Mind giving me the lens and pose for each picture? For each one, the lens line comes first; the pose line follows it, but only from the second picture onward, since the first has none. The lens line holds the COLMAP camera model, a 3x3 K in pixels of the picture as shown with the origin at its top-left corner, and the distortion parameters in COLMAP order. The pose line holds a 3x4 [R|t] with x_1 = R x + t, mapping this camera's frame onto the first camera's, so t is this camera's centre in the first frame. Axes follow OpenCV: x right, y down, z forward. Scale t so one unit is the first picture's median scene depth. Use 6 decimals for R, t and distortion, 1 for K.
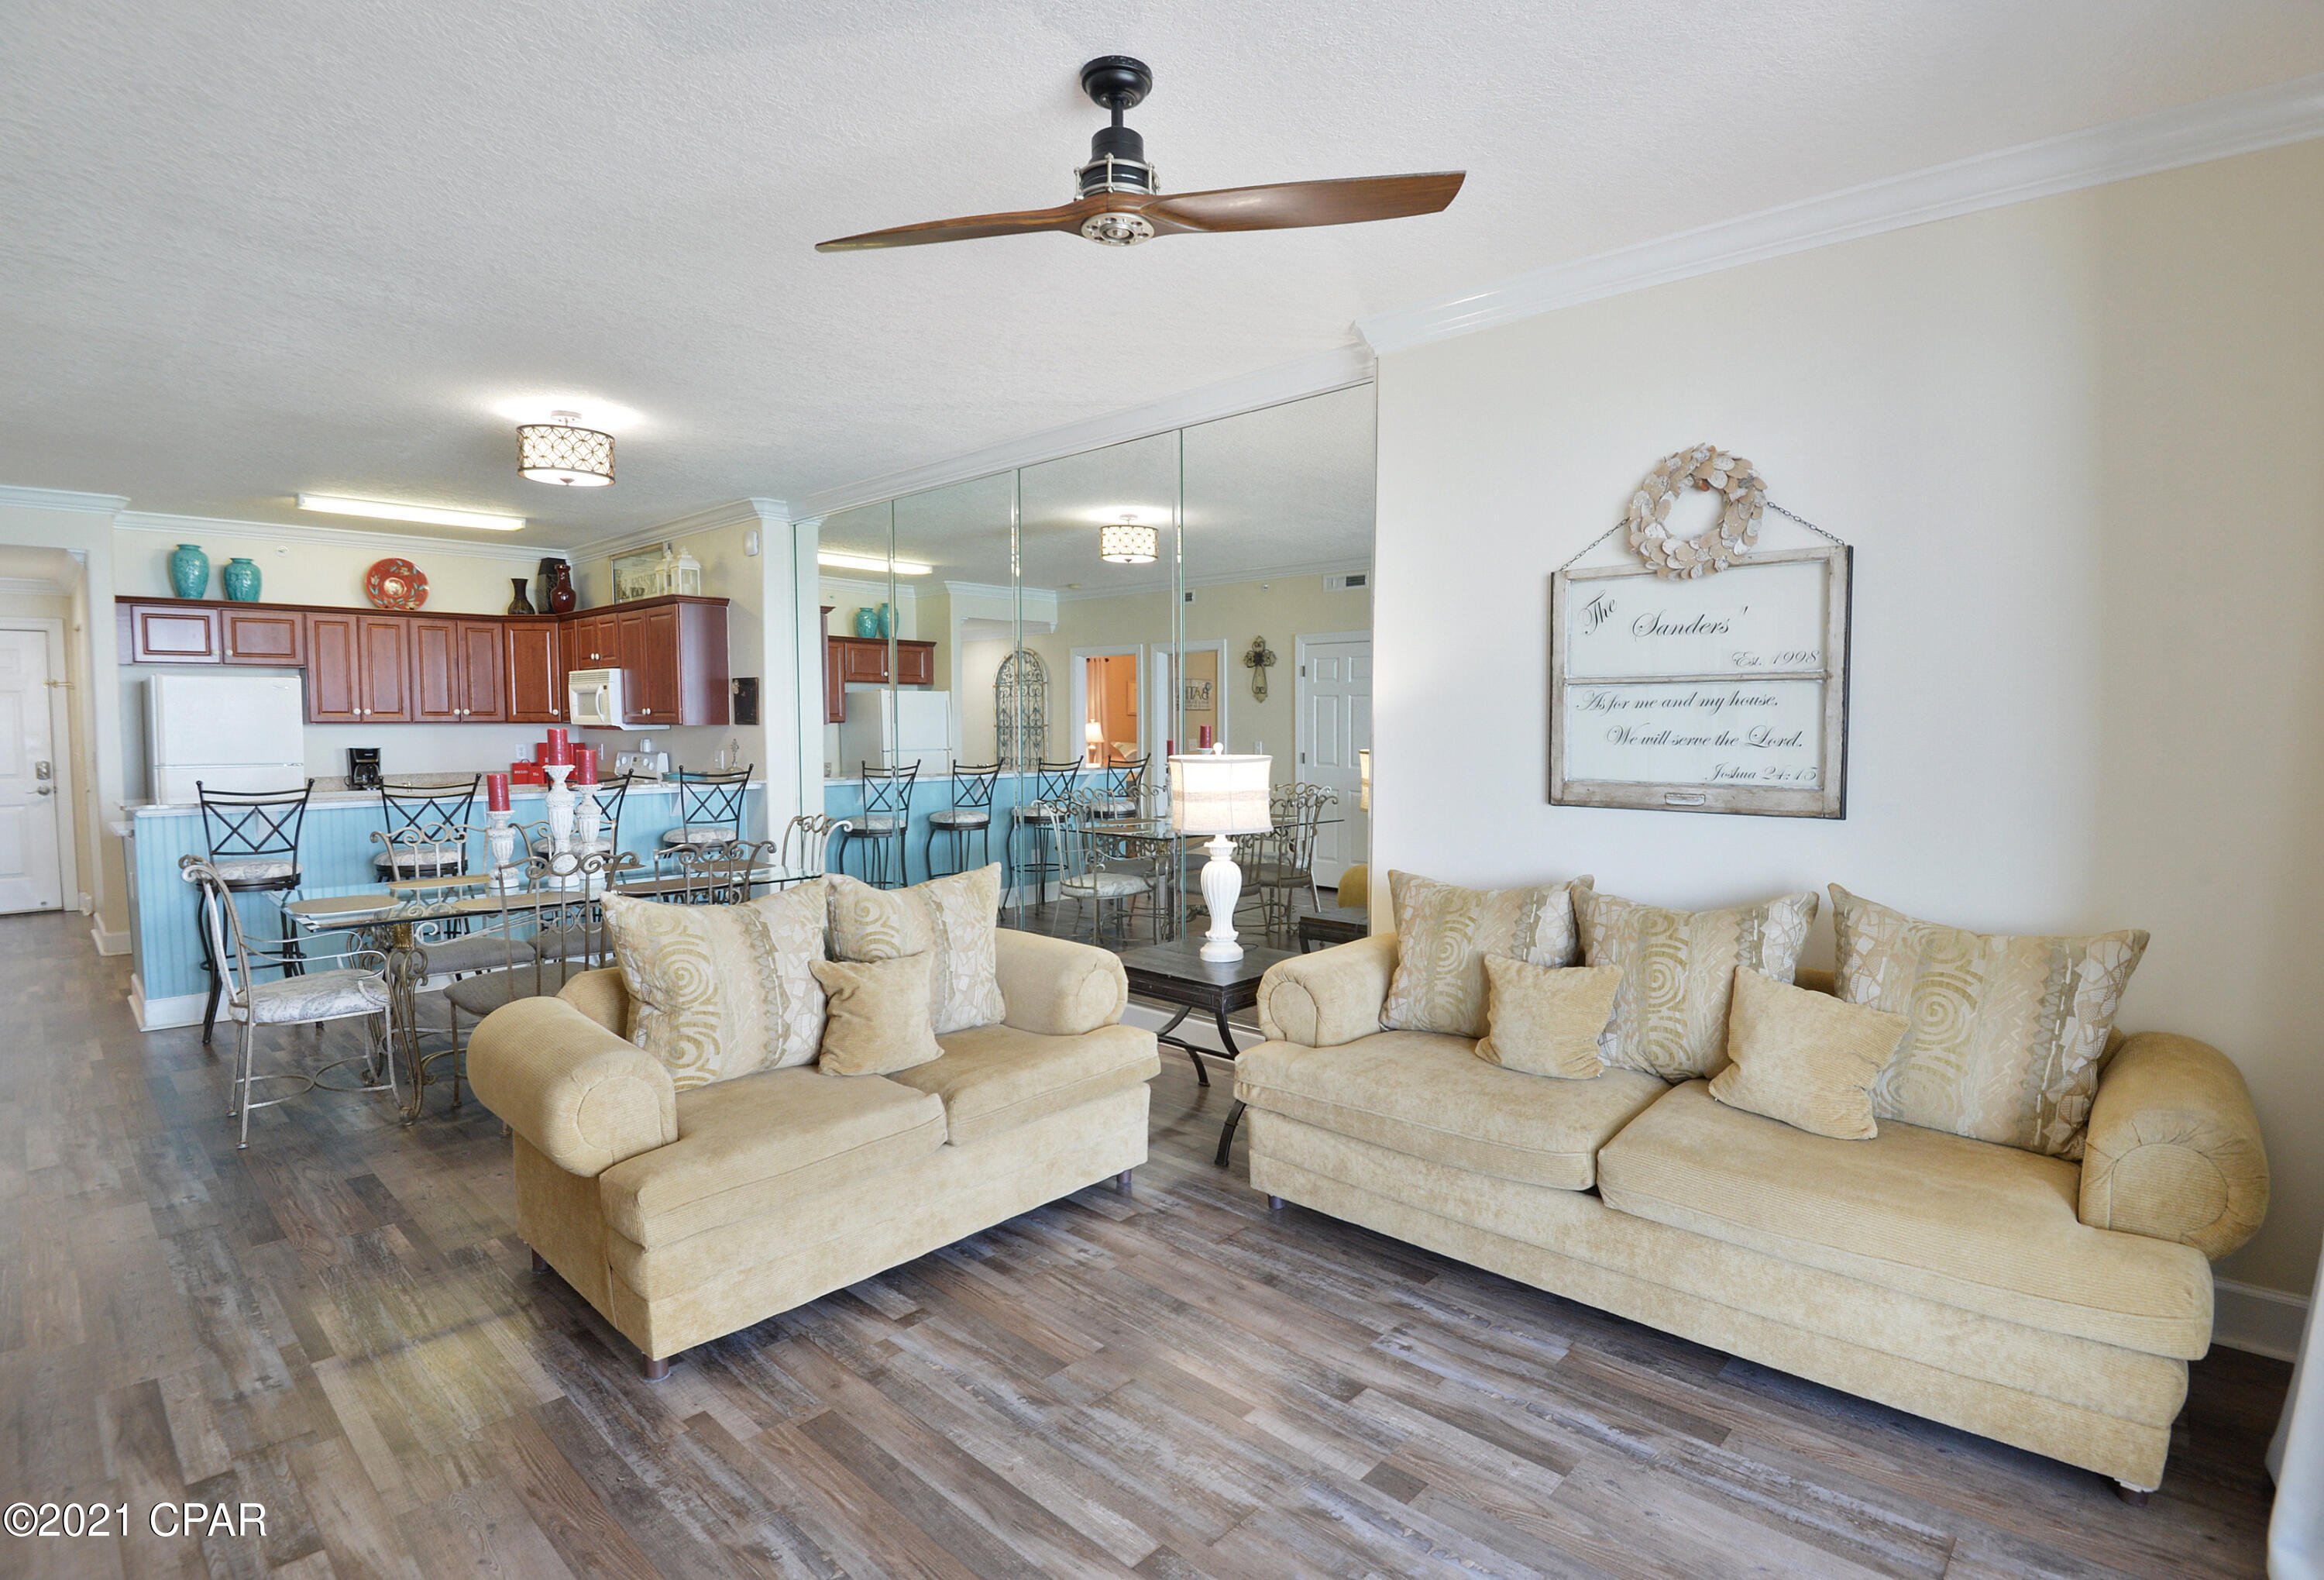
lens RADIAL K [[1117.4, 0, 1182.9], [0, 1117.4, 799.3], [0, 0, 1]] dist [-0.031386, -0.006914]
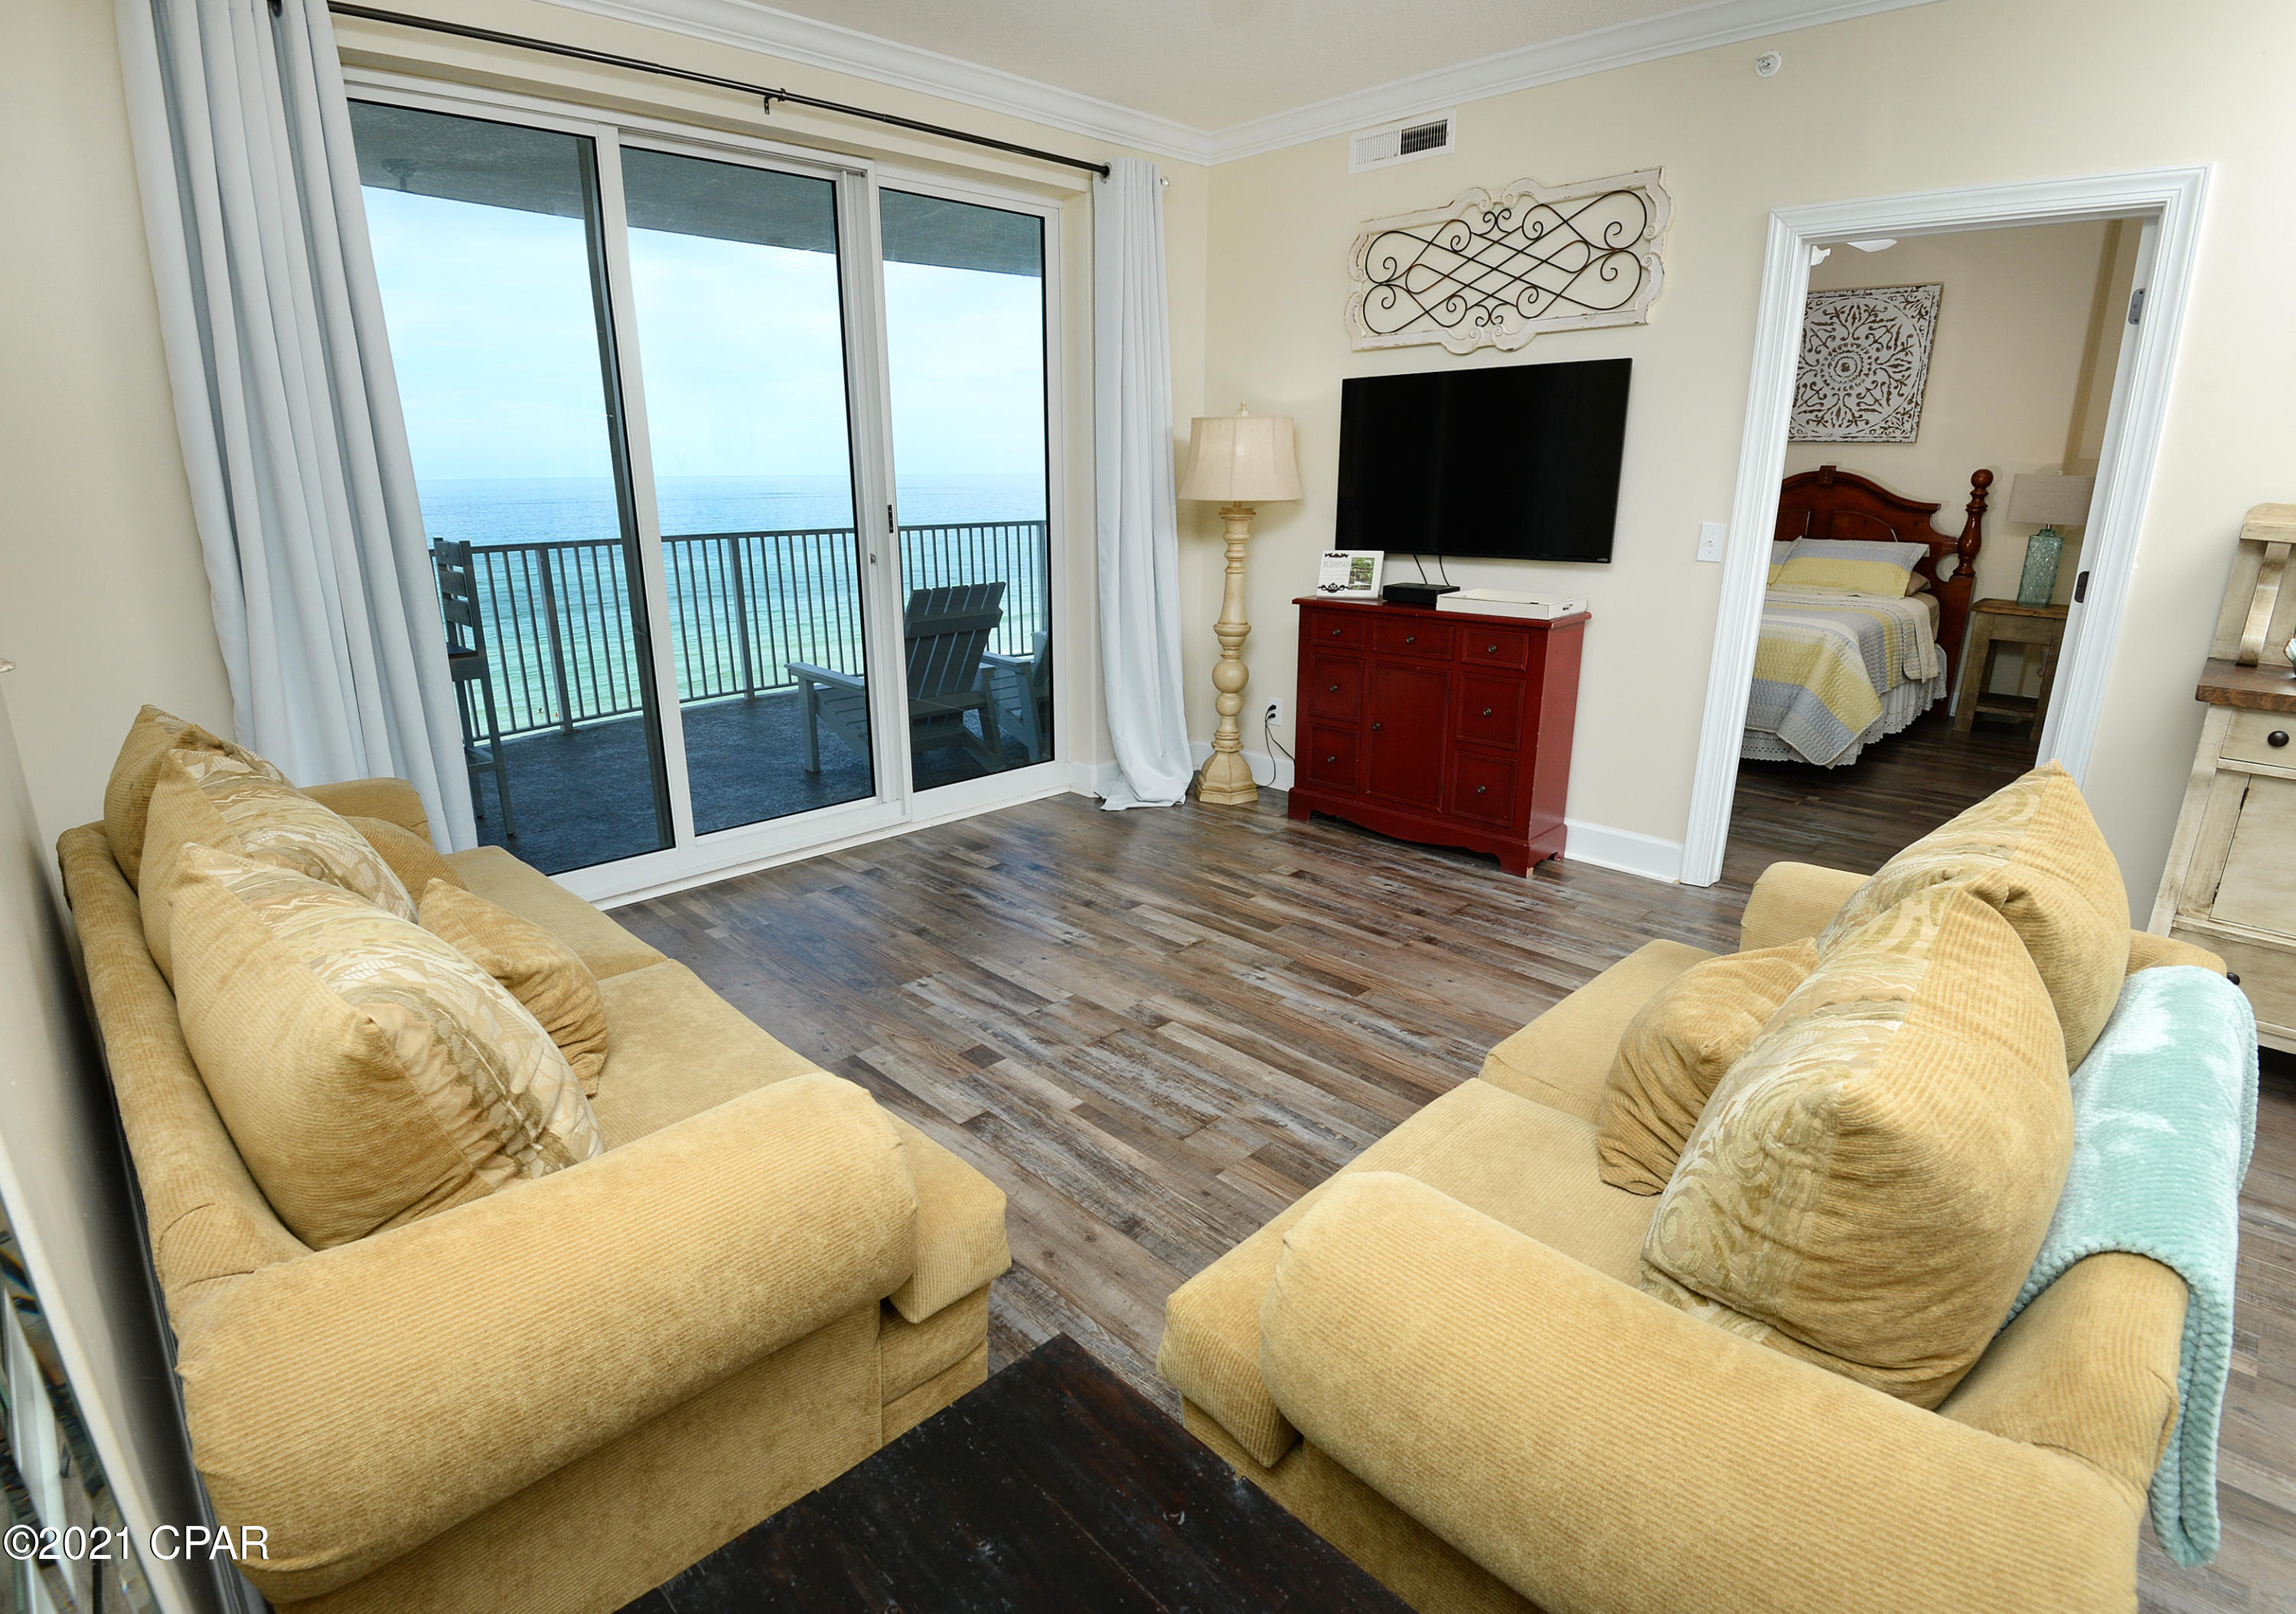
lens RADIAL K [[1123.9, 0, 1087.6], [0, 1123.9, 834.8], [0, 0, 1]] dist [-0.034122, -0.003919]
pose [[-0.997256, -0.016504, 0.072170, -0.020041], [0.011753, 0.927179, 0.374434, -0.090999], [-0.073094, 0.374255, -0.924441, 1.318723]]
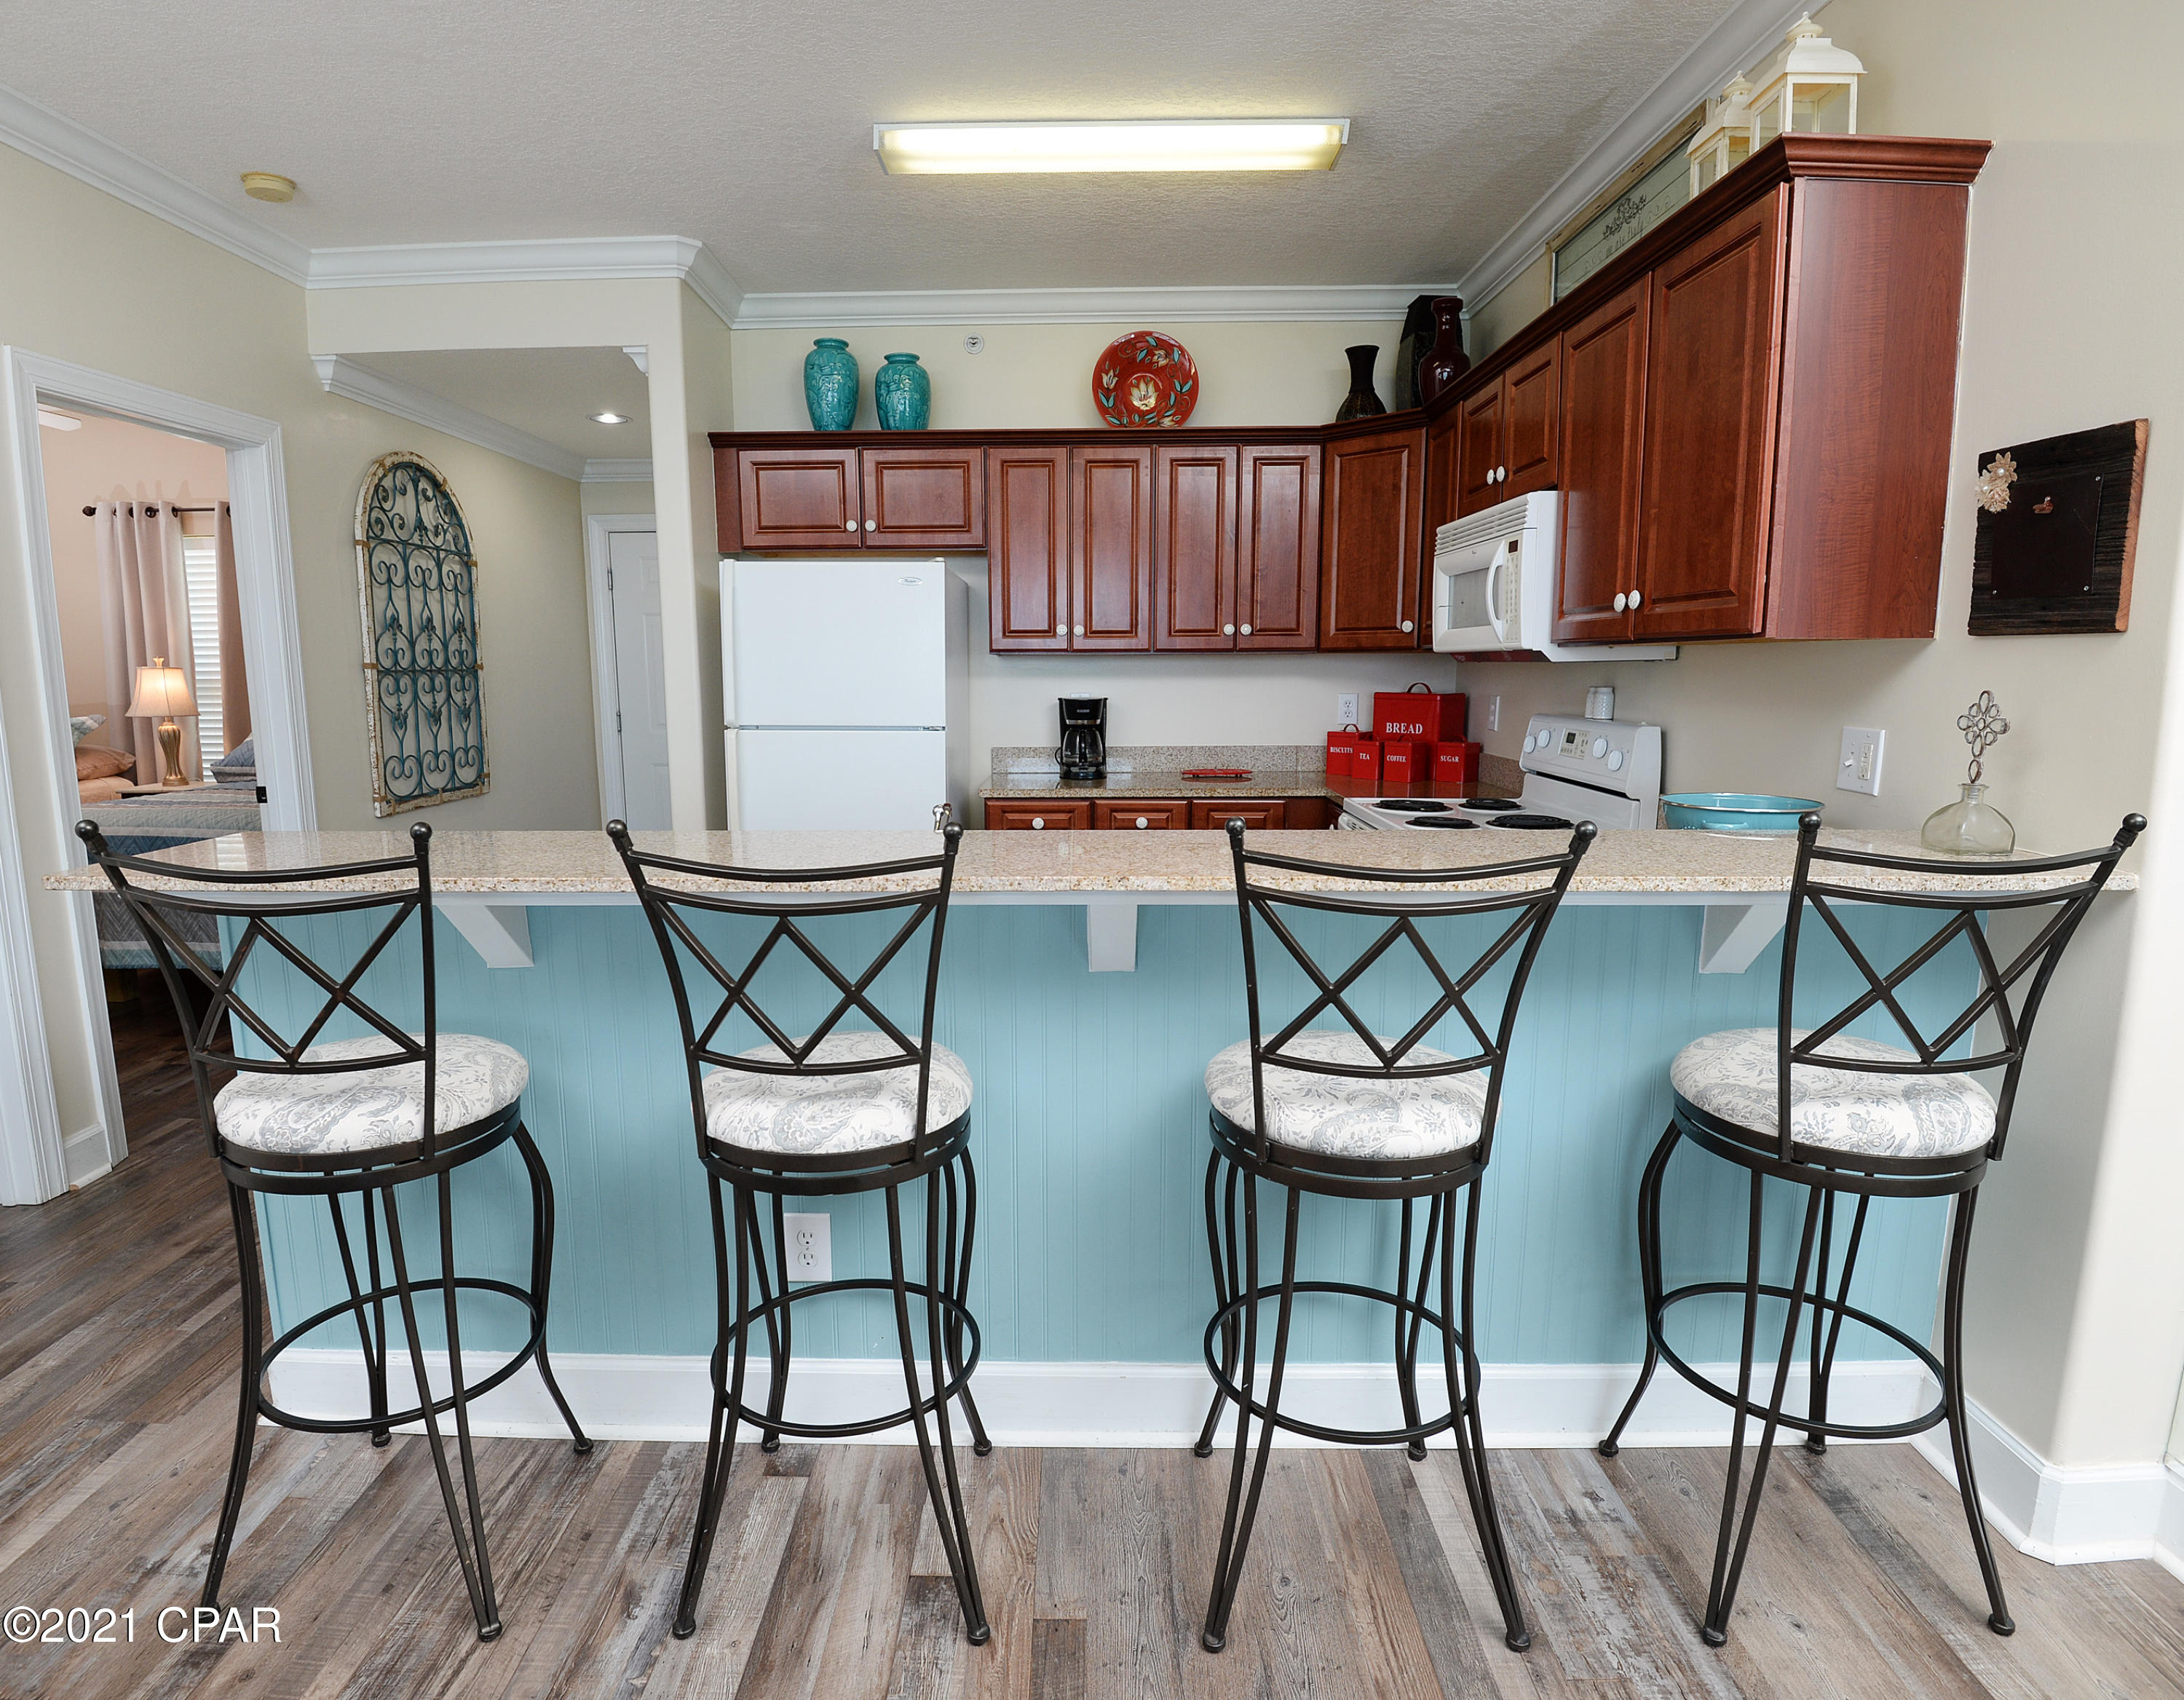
lens RADIAL K [[1201.5, 0, 1062.8], [0, 1201.5, 824.8], [0, 0, 1]] dist [-0.001807, -0.004474]
pose [[0.659411, 0.093541, -0.745941, -0.711760], [-0.047466, 0.995430, 0.082868, -0.079075], [0.750283, -0.019237, 0.660837, 1.410160]]
